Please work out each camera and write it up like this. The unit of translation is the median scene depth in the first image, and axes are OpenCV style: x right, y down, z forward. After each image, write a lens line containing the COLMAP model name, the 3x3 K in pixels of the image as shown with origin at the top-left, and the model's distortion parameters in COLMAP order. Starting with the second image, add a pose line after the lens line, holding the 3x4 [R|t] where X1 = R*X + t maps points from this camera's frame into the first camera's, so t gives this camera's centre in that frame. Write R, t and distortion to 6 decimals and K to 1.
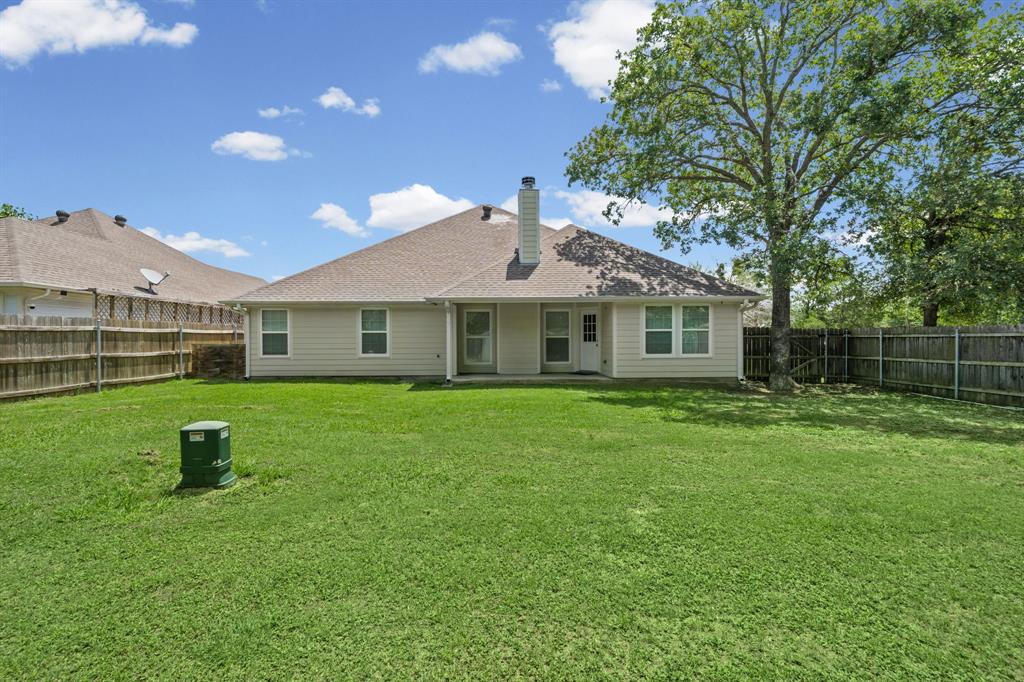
lens RADIAL K [[495.7, 0, 512.0], [0, 495.7, 341.0], [0, 0, 1]] dist [-0.000144, 0.000064]
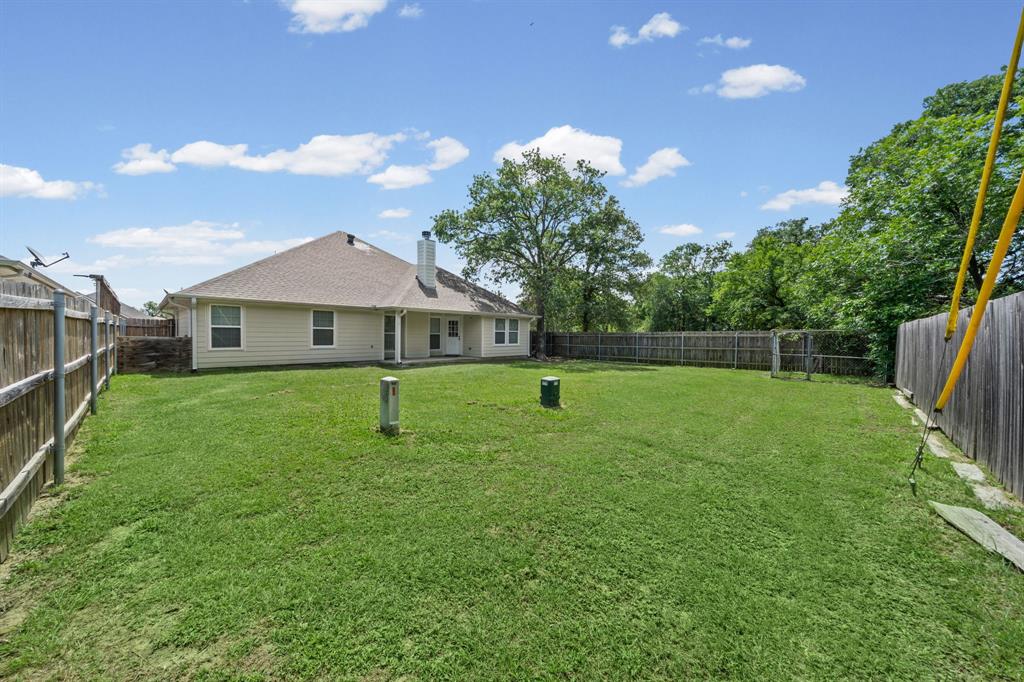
lens RADIAL K [[359.5, 0, 512.0], [0, 359.5, 341.0], [0, 0, 1]] dist [0.000251, 0.000017]
pose [[0.703988, -0.001683, 0.710210, -0.609512], [-0.007469, 0.999924, 0.009772, 0.001739], [-0.710173, -0.012184, 0.703922, 0.011360]]
